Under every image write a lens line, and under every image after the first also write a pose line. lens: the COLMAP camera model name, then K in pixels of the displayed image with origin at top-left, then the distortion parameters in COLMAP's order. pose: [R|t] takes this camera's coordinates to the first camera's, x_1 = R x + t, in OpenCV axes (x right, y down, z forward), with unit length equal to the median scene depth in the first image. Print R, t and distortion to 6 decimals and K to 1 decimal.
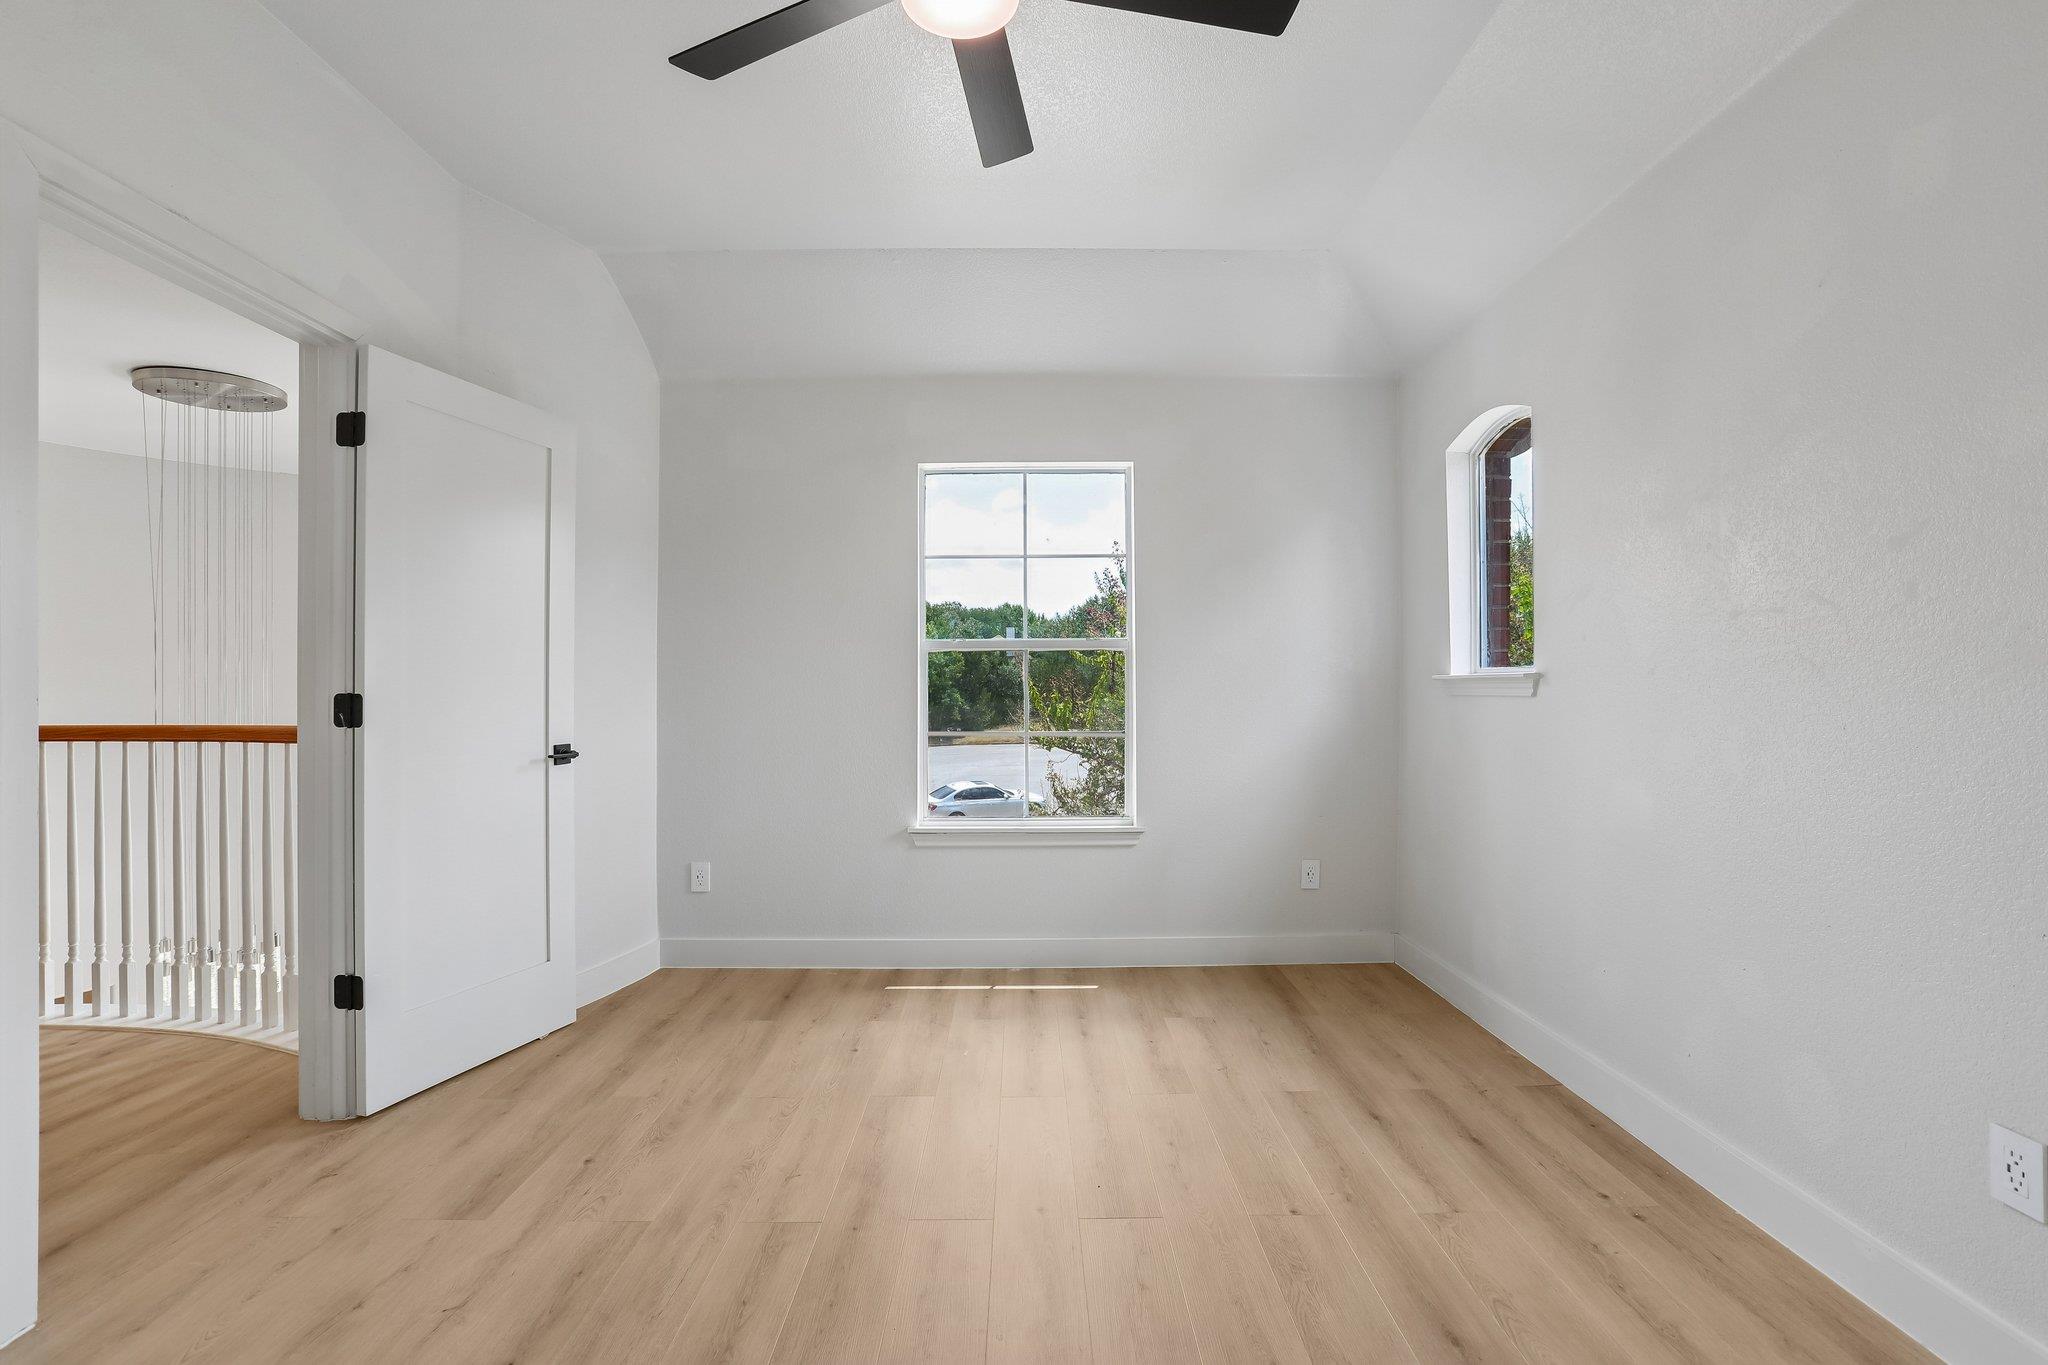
lens RADIAL K [[936.2, 0, 1035.0], [0, 936.2, 681.6], [0, 0, 1]] dist [-0.054647, 0.028765]
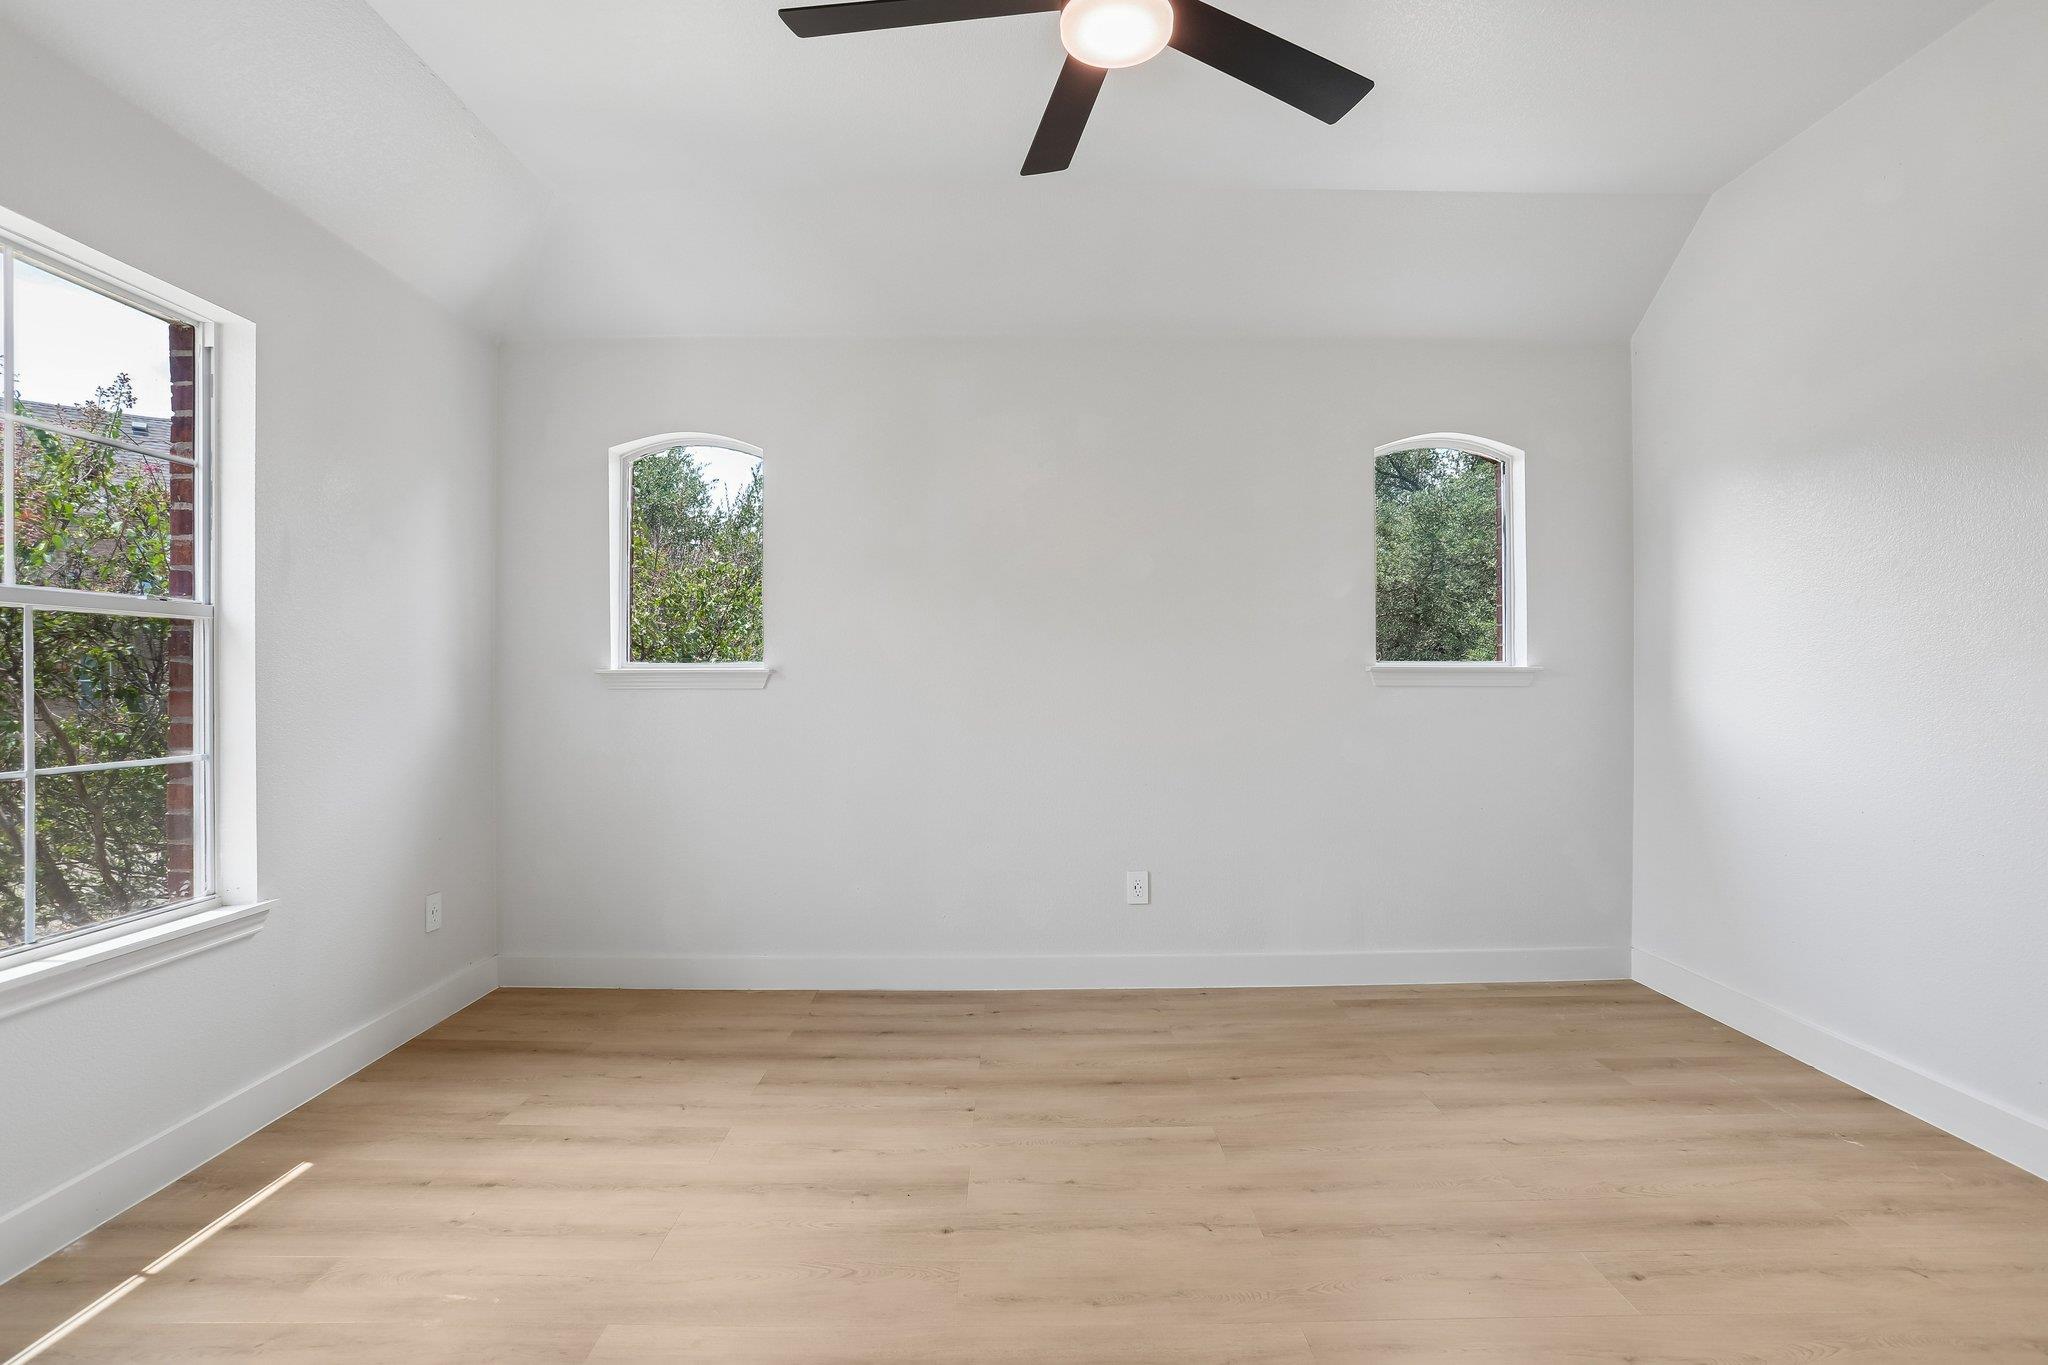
lens RADIAL K [[936.2, 0, 1035.0], [0, 936.2, 681.6], [0, 0, 1]] dist [-0.054647, 0.028765]
pose [[0.004844, -0.002715, 0.999985, -0.608948], [-0.009162, 0.999954, 0.002759, -0.000080], [-0.999946, -0.009175, 0.004819, 0.581512]]
